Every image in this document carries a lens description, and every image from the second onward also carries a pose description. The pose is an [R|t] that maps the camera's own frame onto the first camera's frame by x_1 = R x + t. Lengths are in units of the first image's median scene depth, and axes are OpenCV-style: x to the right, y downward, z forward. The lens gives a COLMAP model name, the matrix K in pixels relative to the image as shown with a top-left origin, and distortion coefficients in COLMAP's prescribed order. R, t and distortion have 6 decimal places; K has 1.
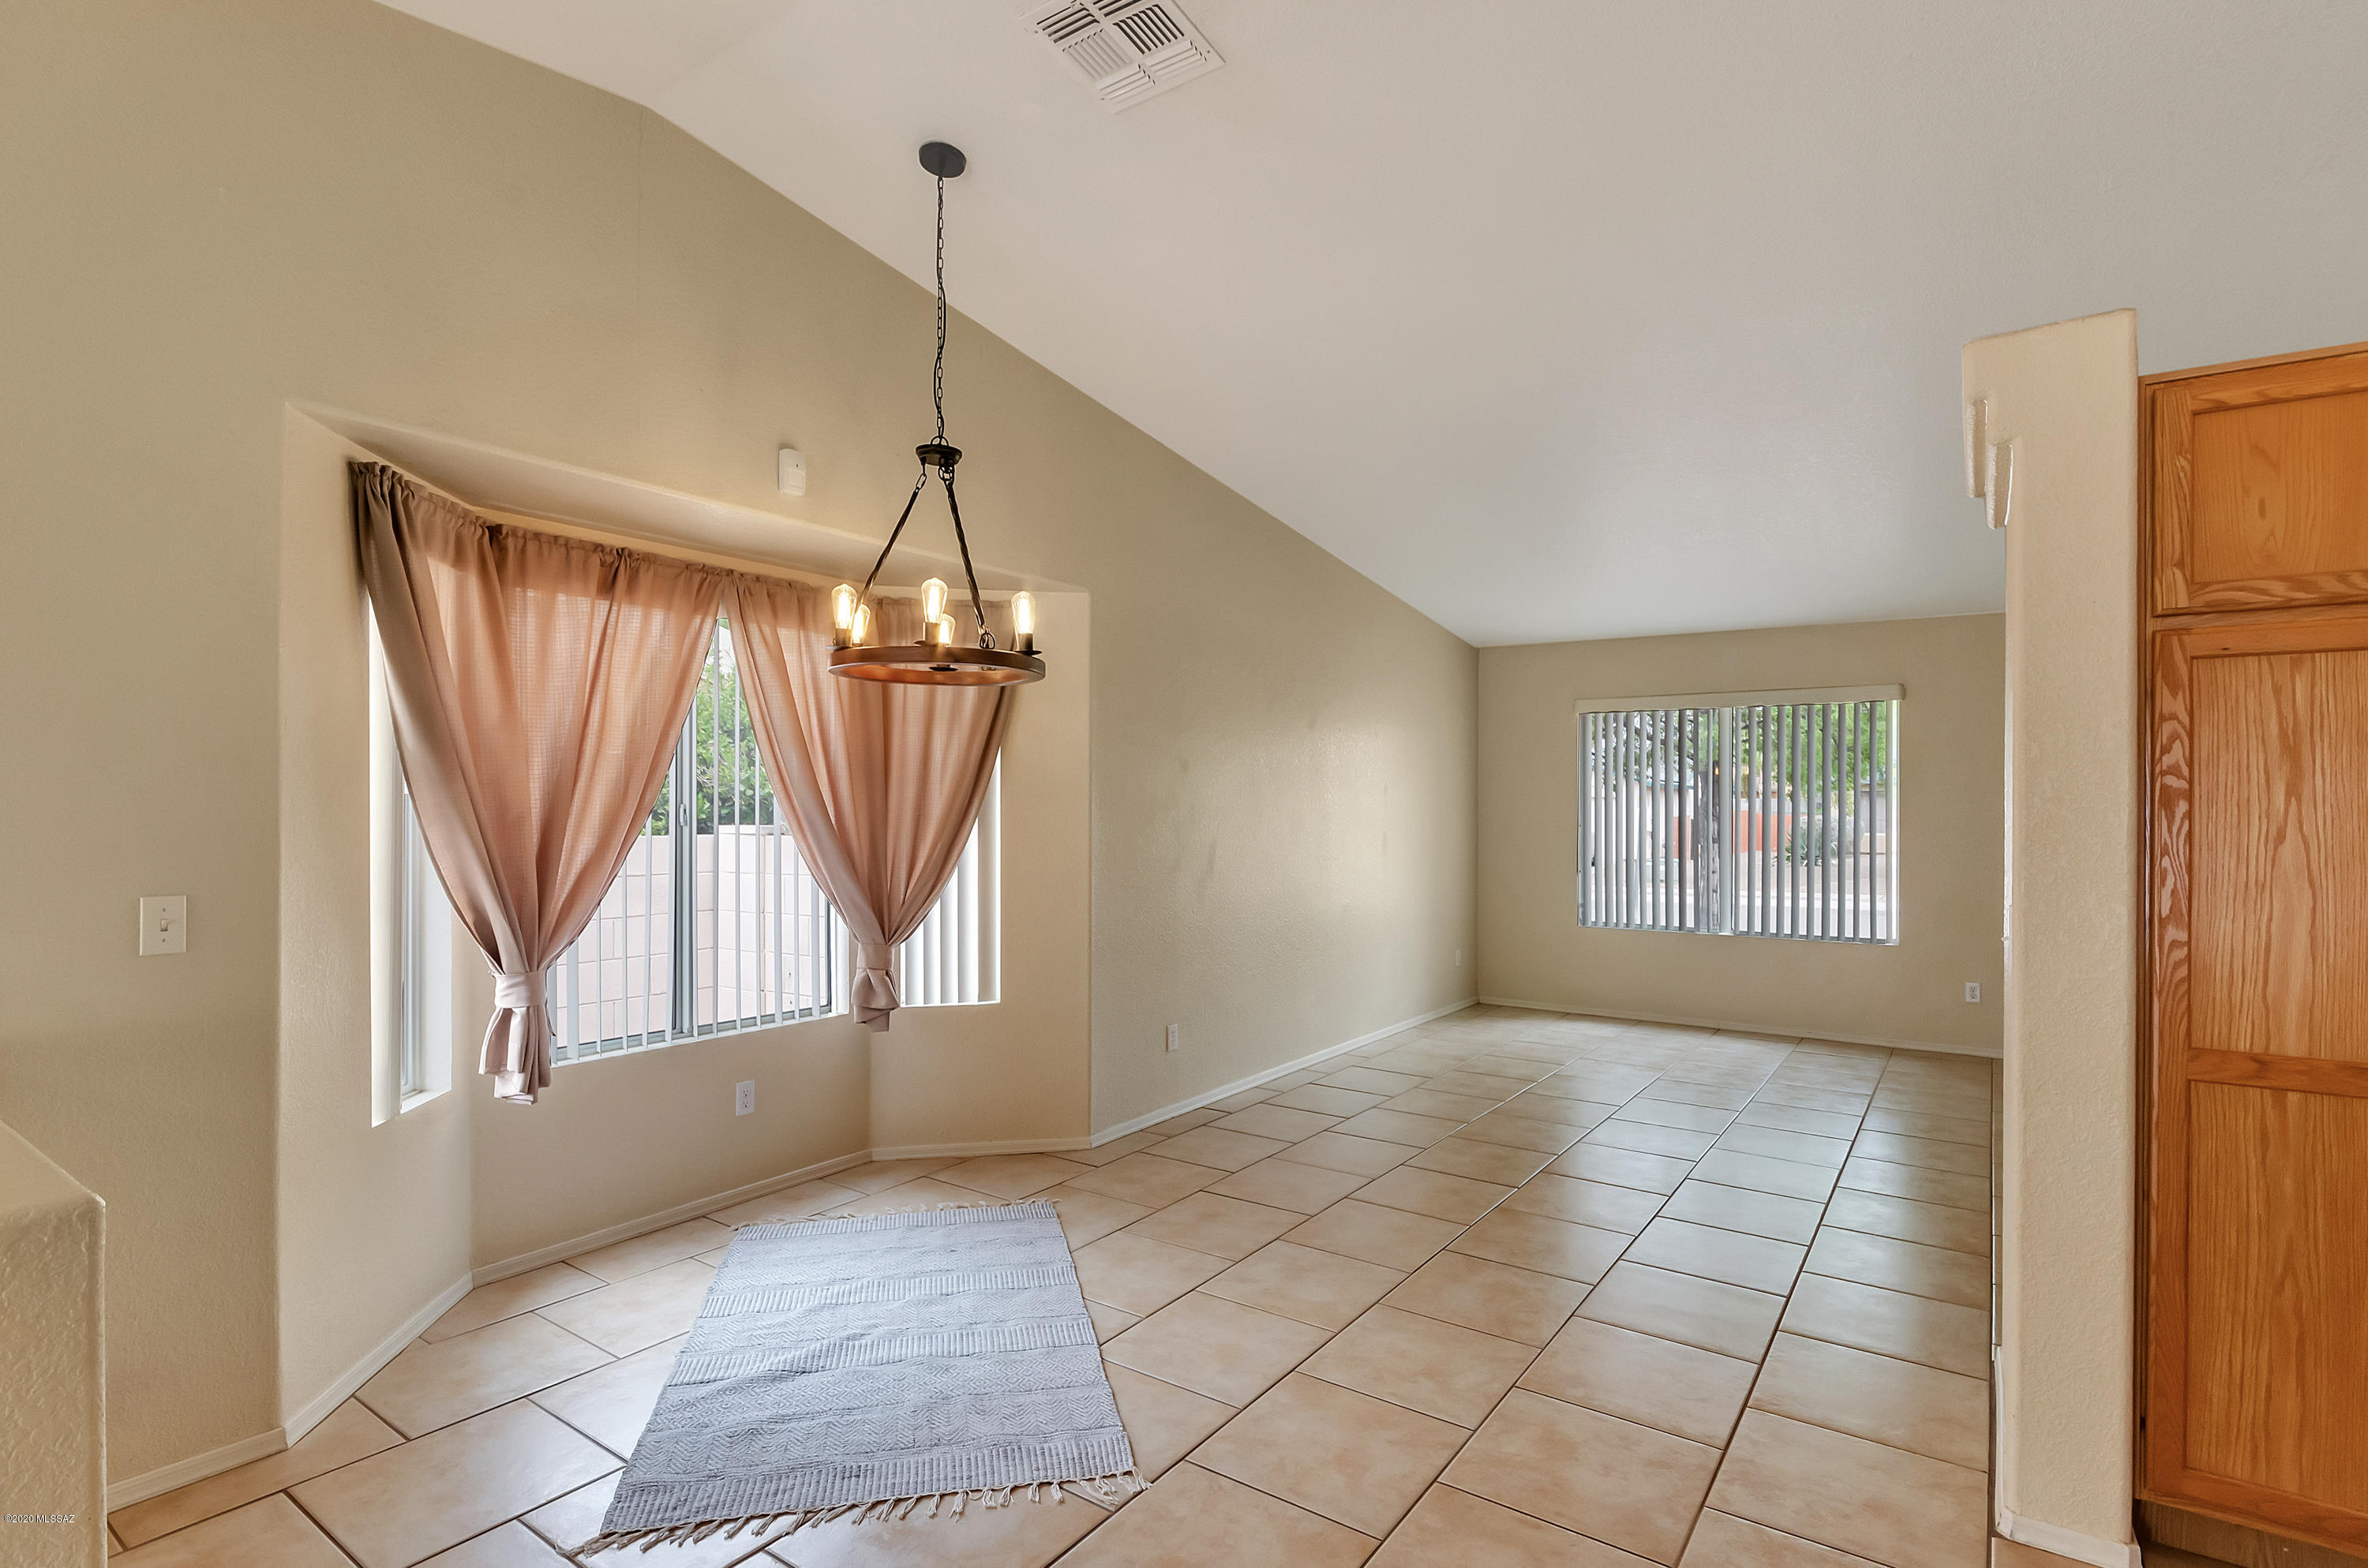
lens RADIAL K [[1135.0, 0, 1192.4], [0, 1135.0, 810.1], [0, 0, 1]] dist [-0.004257, -0.000966]
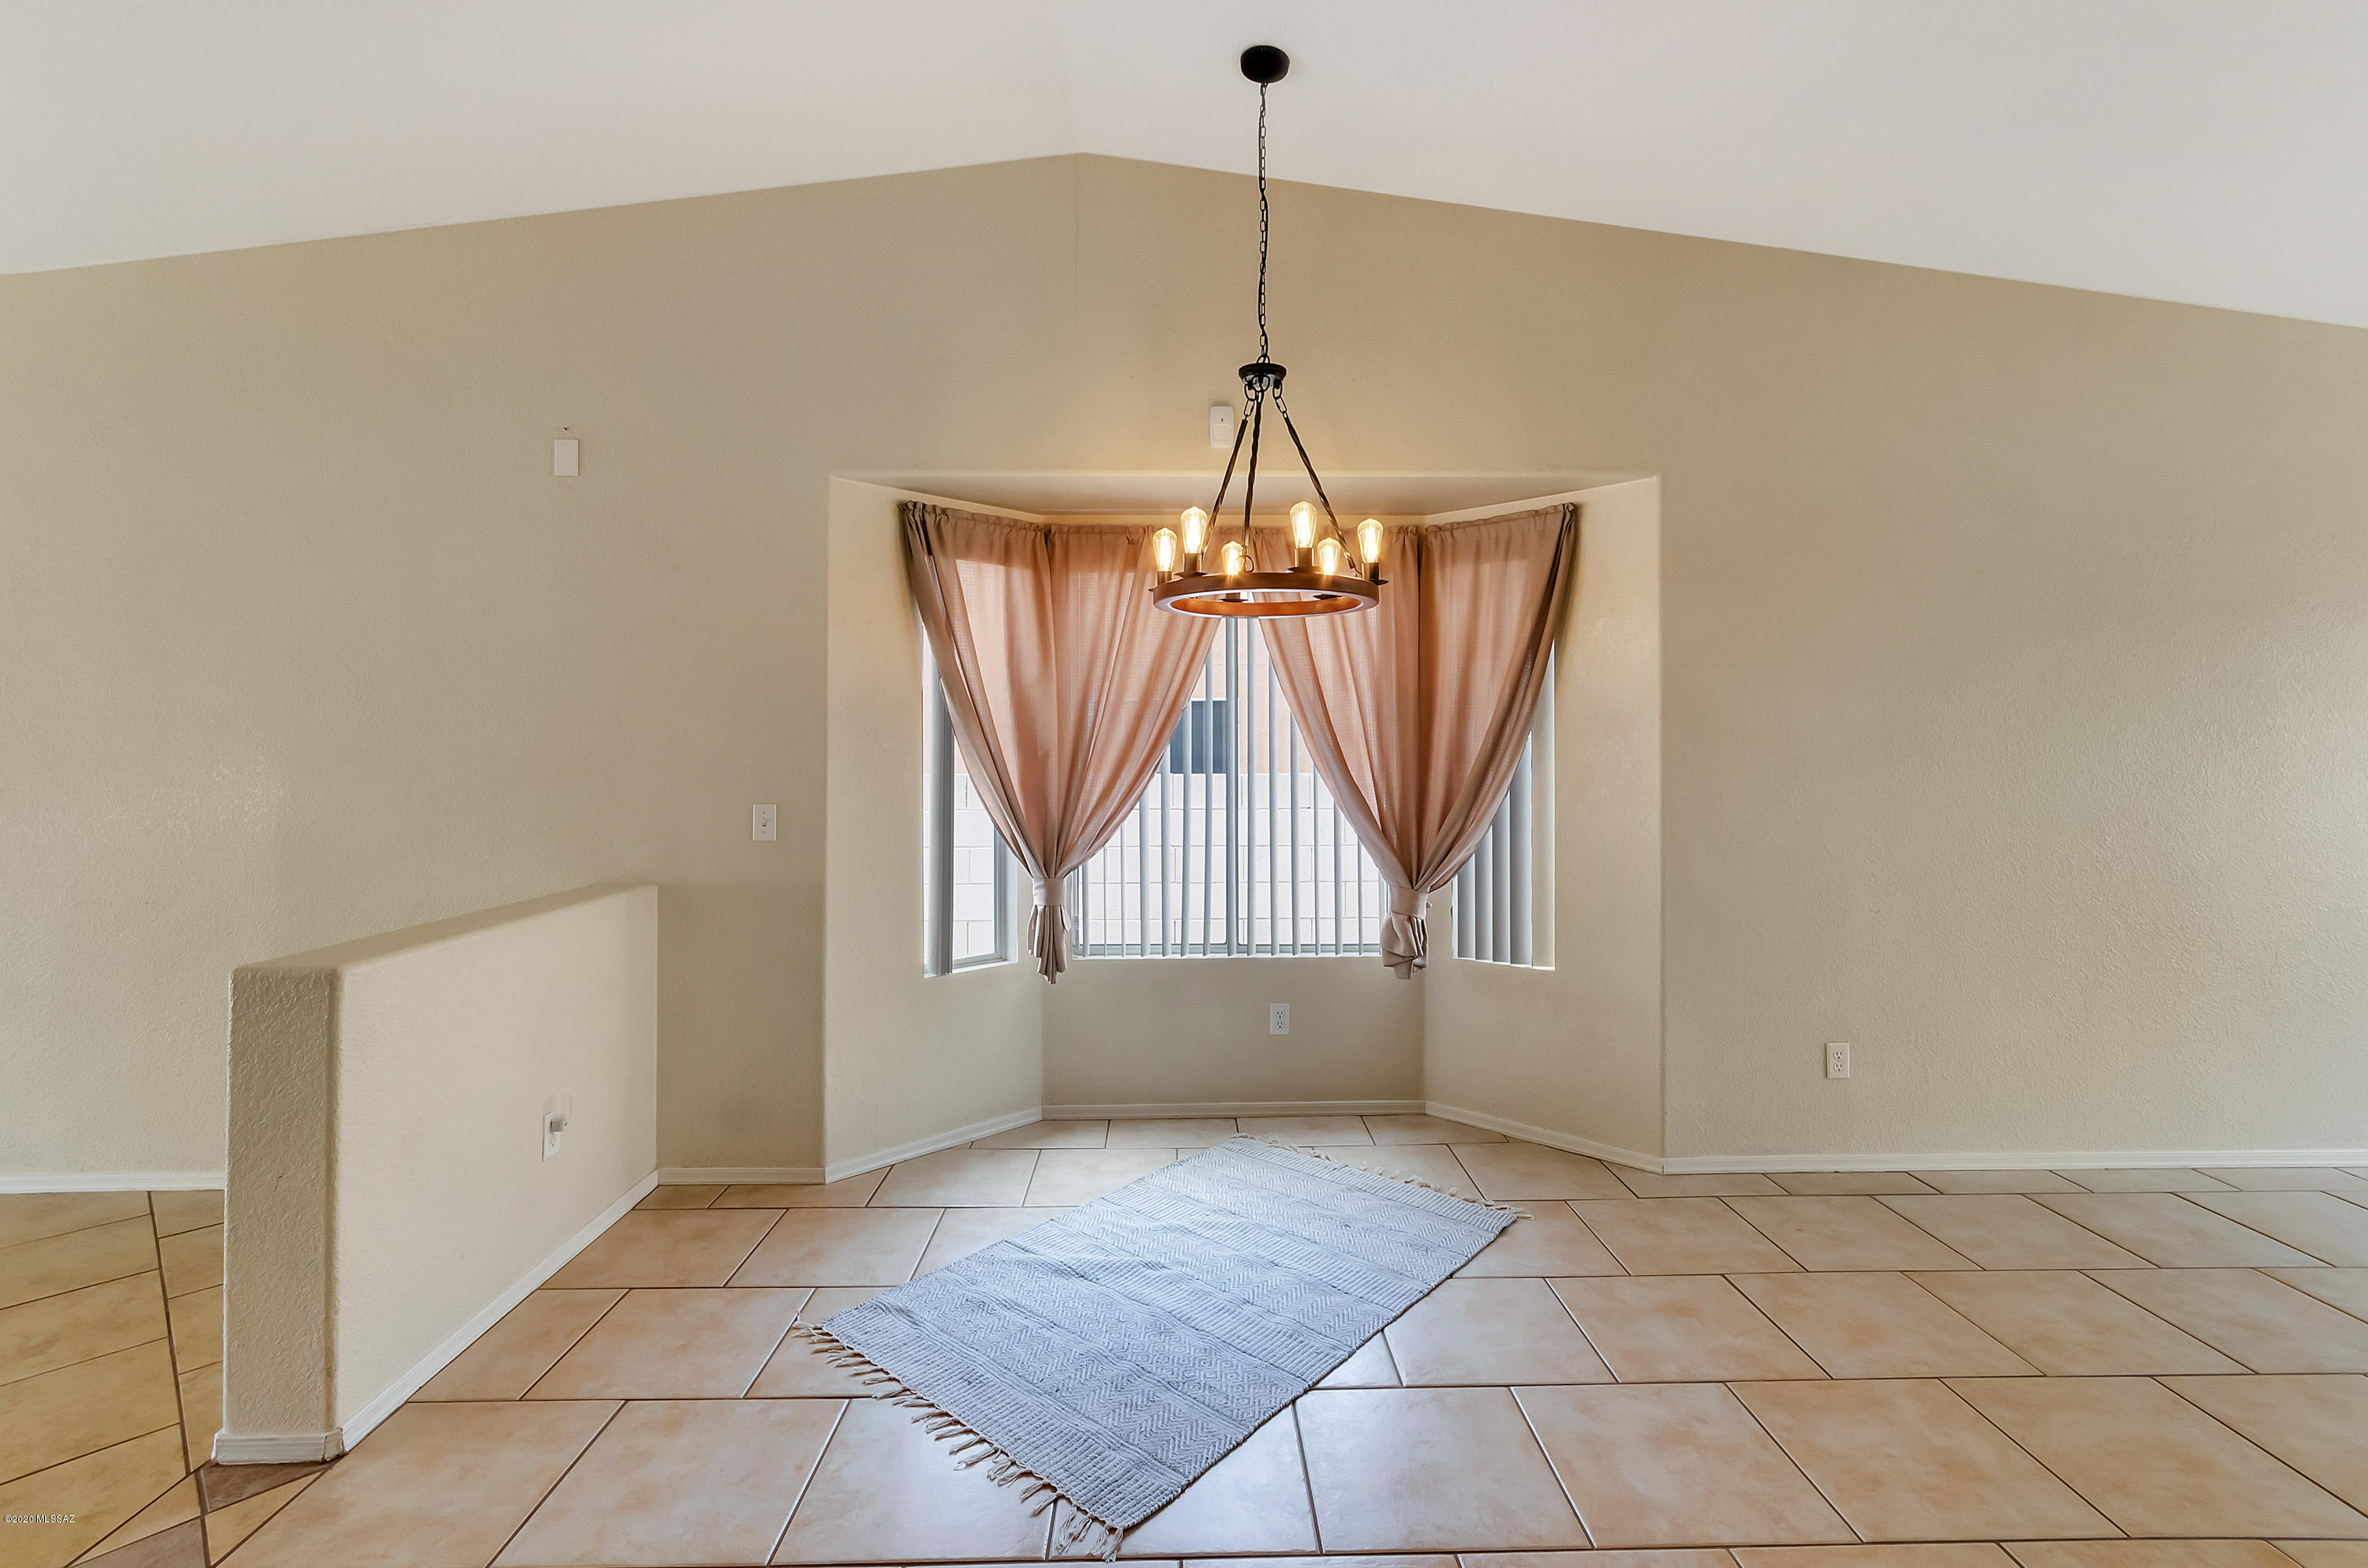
lens RADIAL K [[1067.7, 0, 1190.6], [0, 1067.7, 744.0], [0, 0, 1]] dist [0.002898, 0.000644]
pose [[0.597002, -0.007574, -0.802204, 0.425959], [0.002642, 0.999969, -0.007475, 0.003276], [0.802236, 0.002343, 0.597003, 0.389954]]
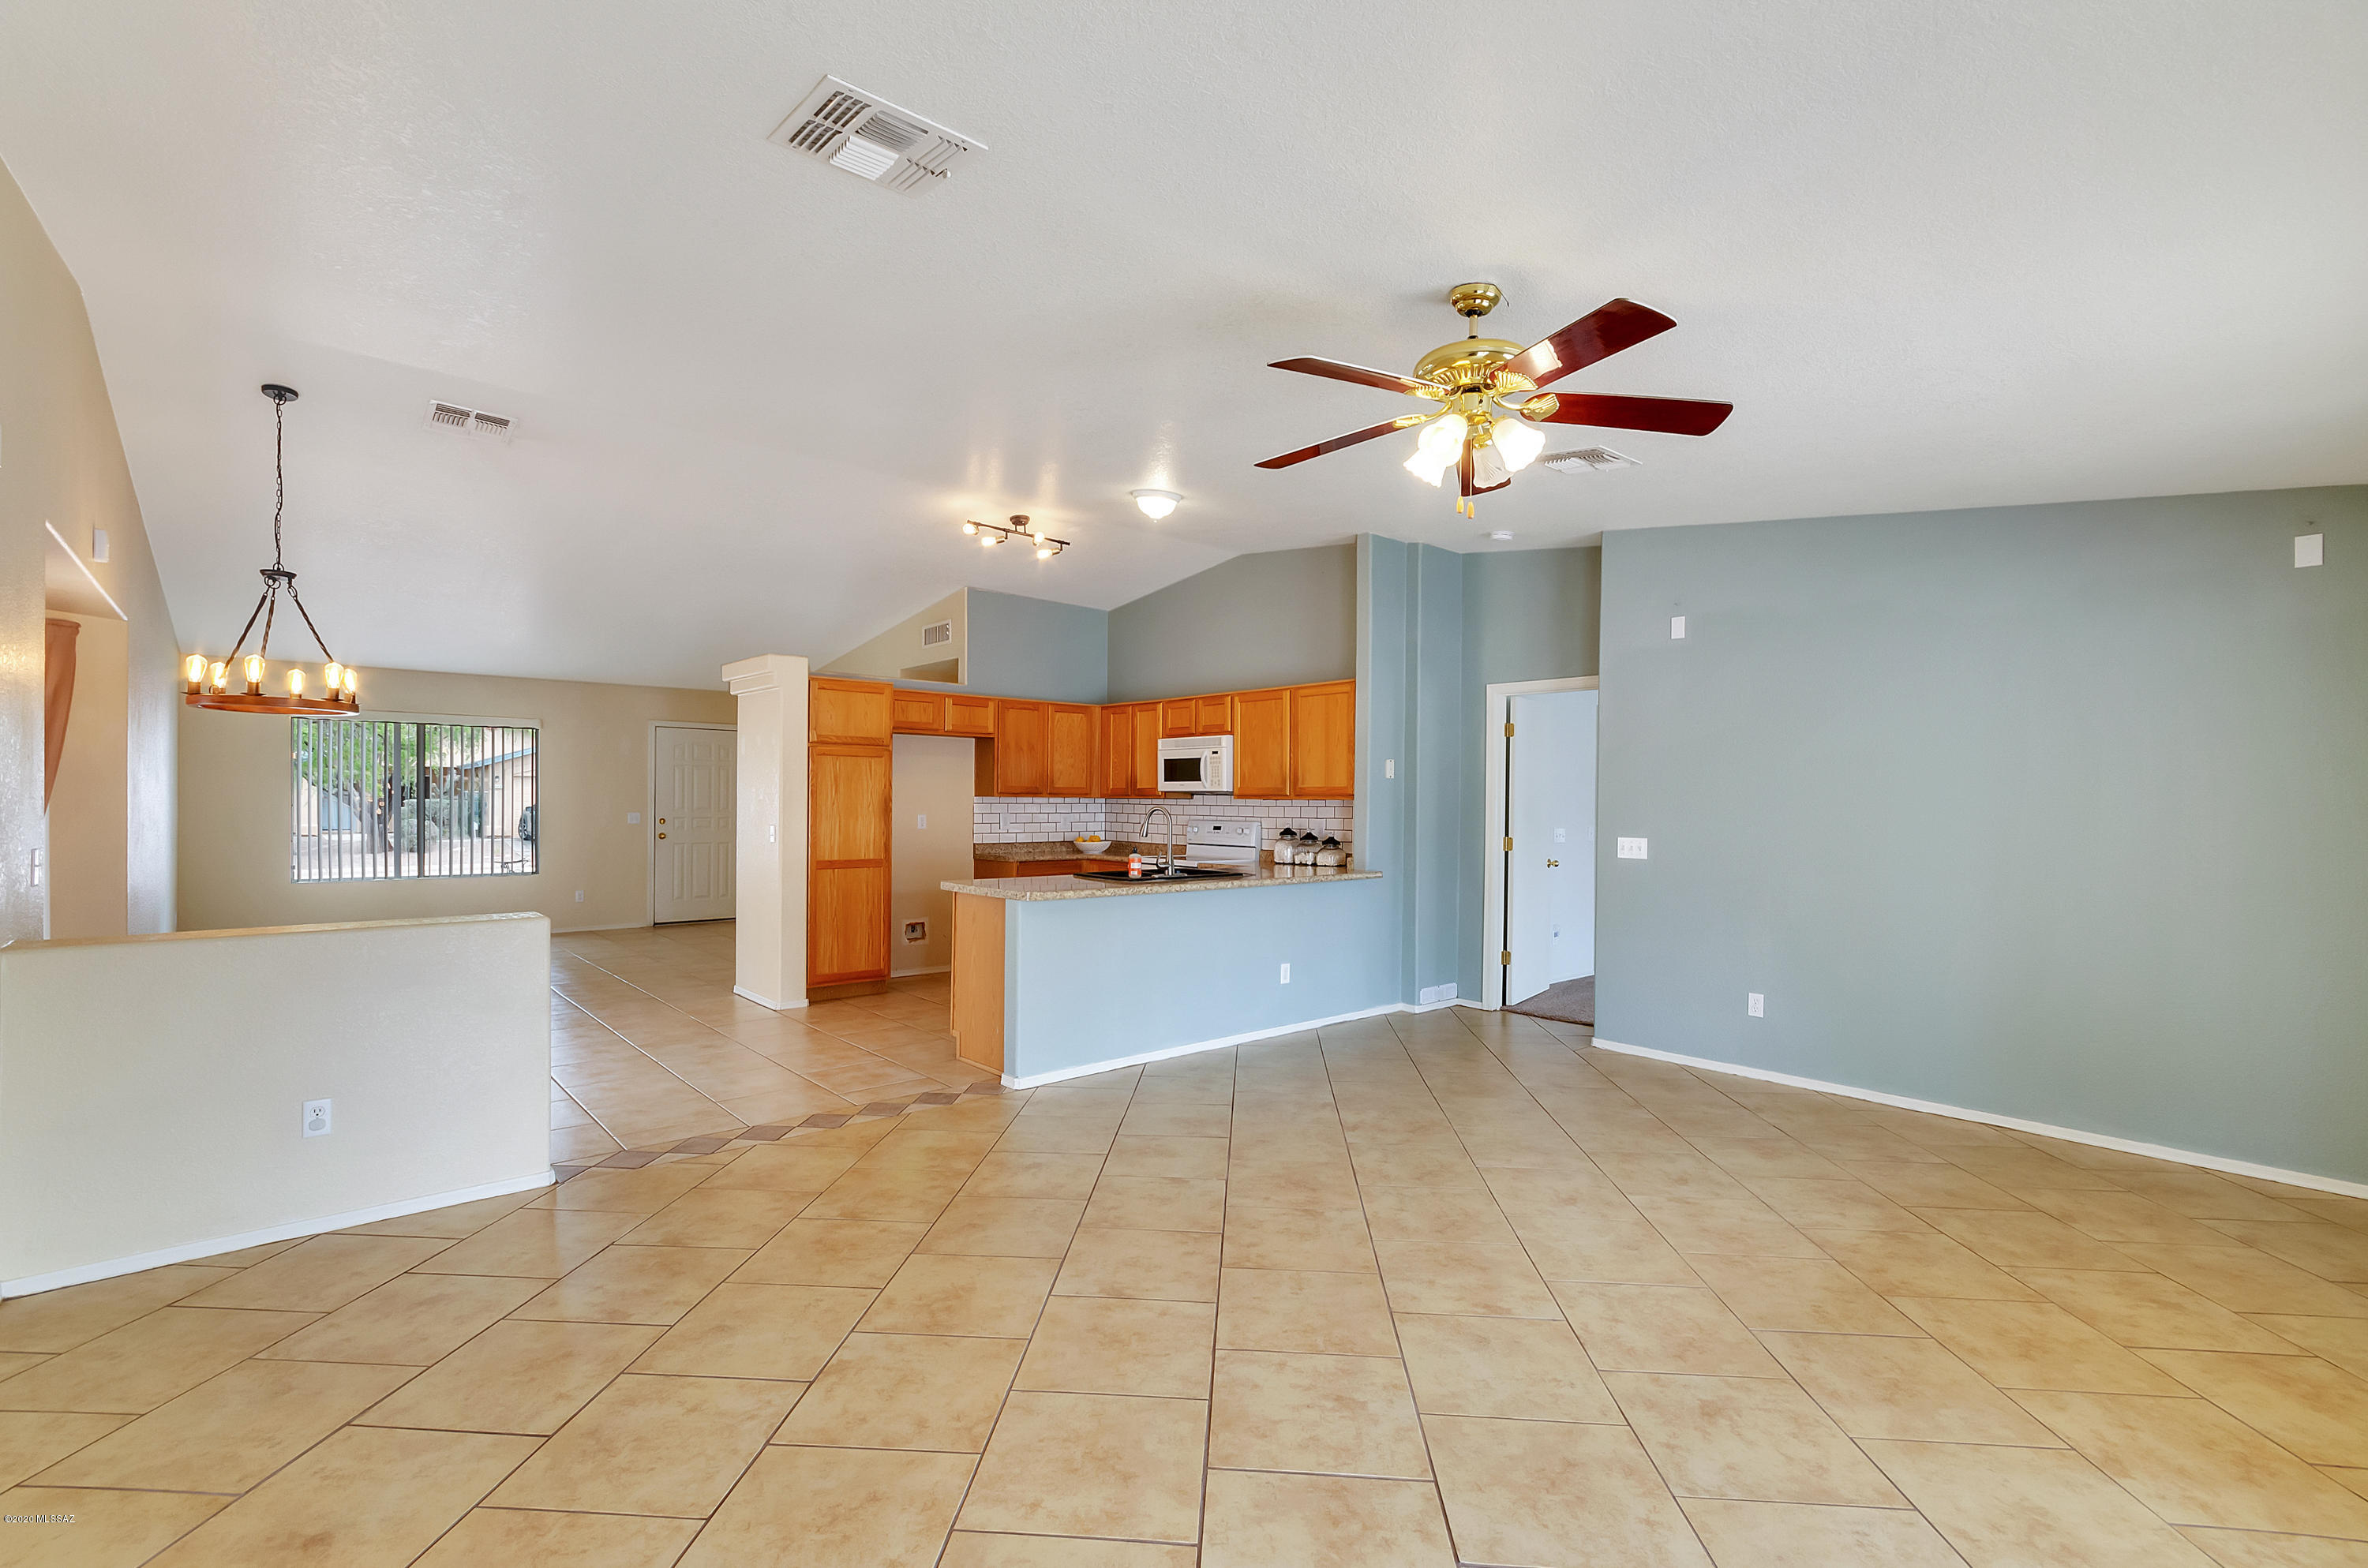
lens RADIAL K [[1047.0, 0, 1182.5], [0, 1047.0, 807.7], [0, 0, 1]] dist [-0.001519, 0.000149]
pose [[0.233662, -0.008789, 0.972278, -1.292171], [-0.006229, 0.999925, 0.010536, -0.003262], [-0.972298, -0.008518, 0.233590, -0.572005]]
